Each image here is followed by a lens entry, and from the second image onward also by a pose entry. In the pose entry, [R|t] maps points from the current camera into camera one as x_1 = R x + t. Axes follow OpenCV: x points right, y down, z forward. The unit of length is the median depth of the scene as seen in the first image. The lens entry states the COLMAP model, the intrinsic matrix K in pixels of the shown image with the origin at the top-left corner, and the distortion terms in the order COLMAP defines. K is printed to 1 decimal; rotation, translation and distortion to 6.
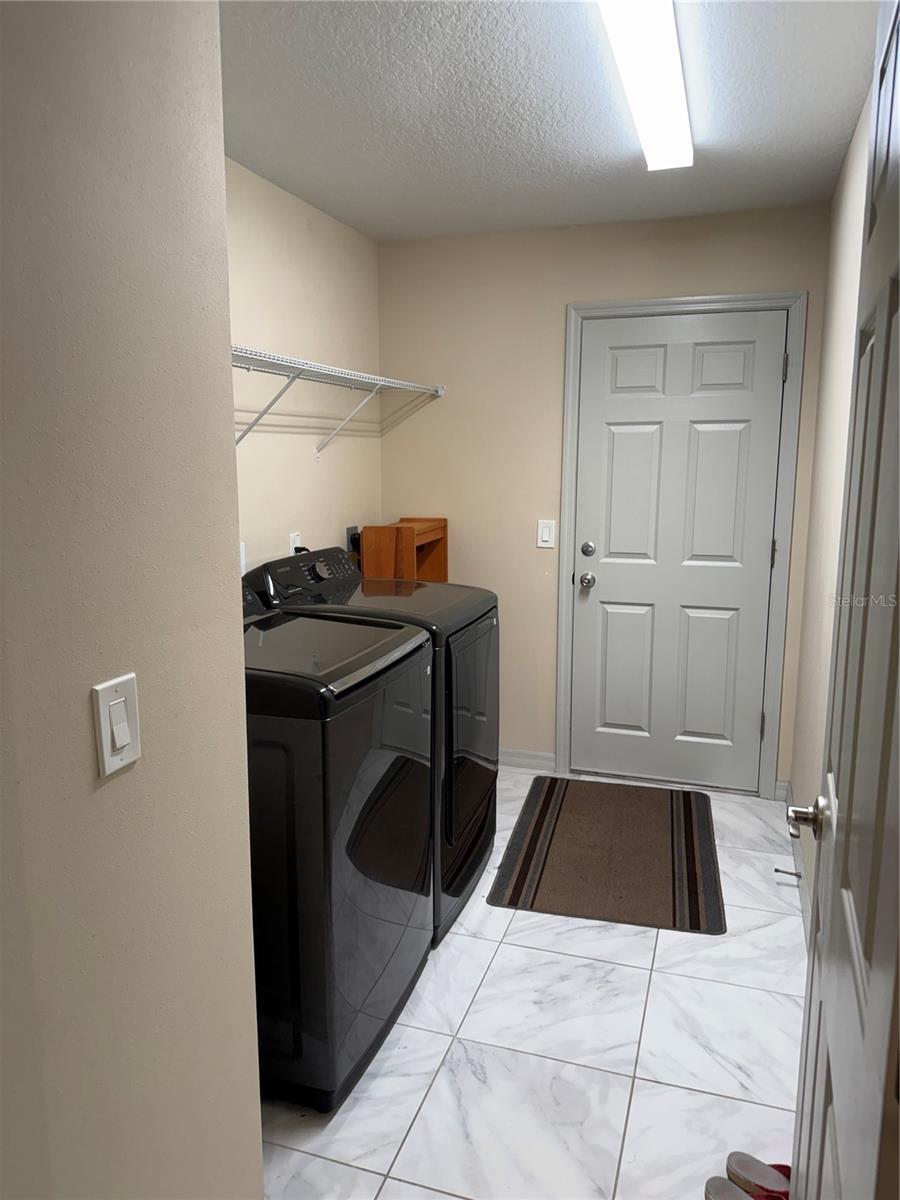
lens RADIAL K [[843.6, 0, 450.0], [0, 843.6, 600.0], [0, 0, 1]] dist [0.085590, -0.085334]
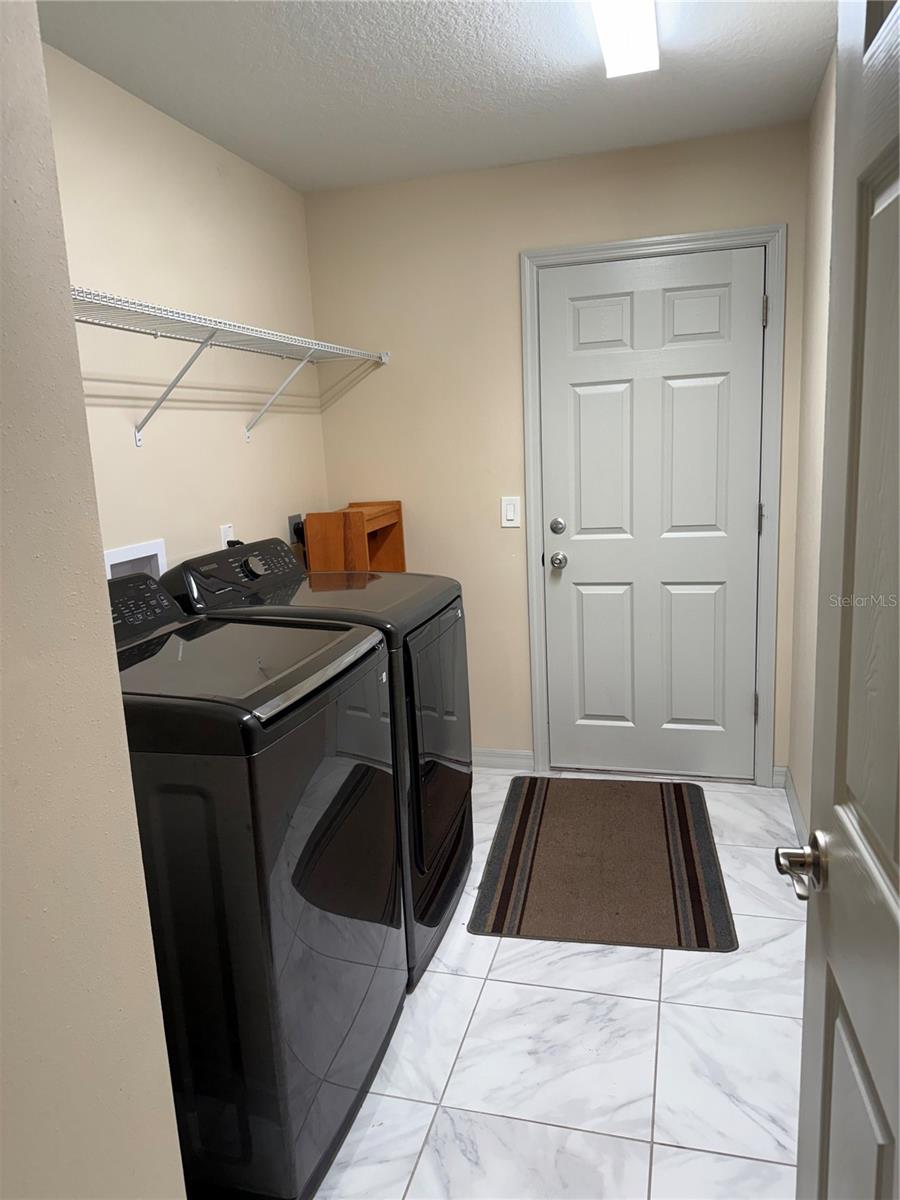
lens RADIAL K [[843.6, 0, 450.0], [0, 843.6, 600.0], [0, 0, 1]] dist [0.085590, -0.085334]
pose [[0.997512, -0.057090, 0.041368, 0.007931], [0.056436, 0.998264, 0.016822, -0.003482], [-0.042256, -0.014446, 0.999002, 0.123857]]
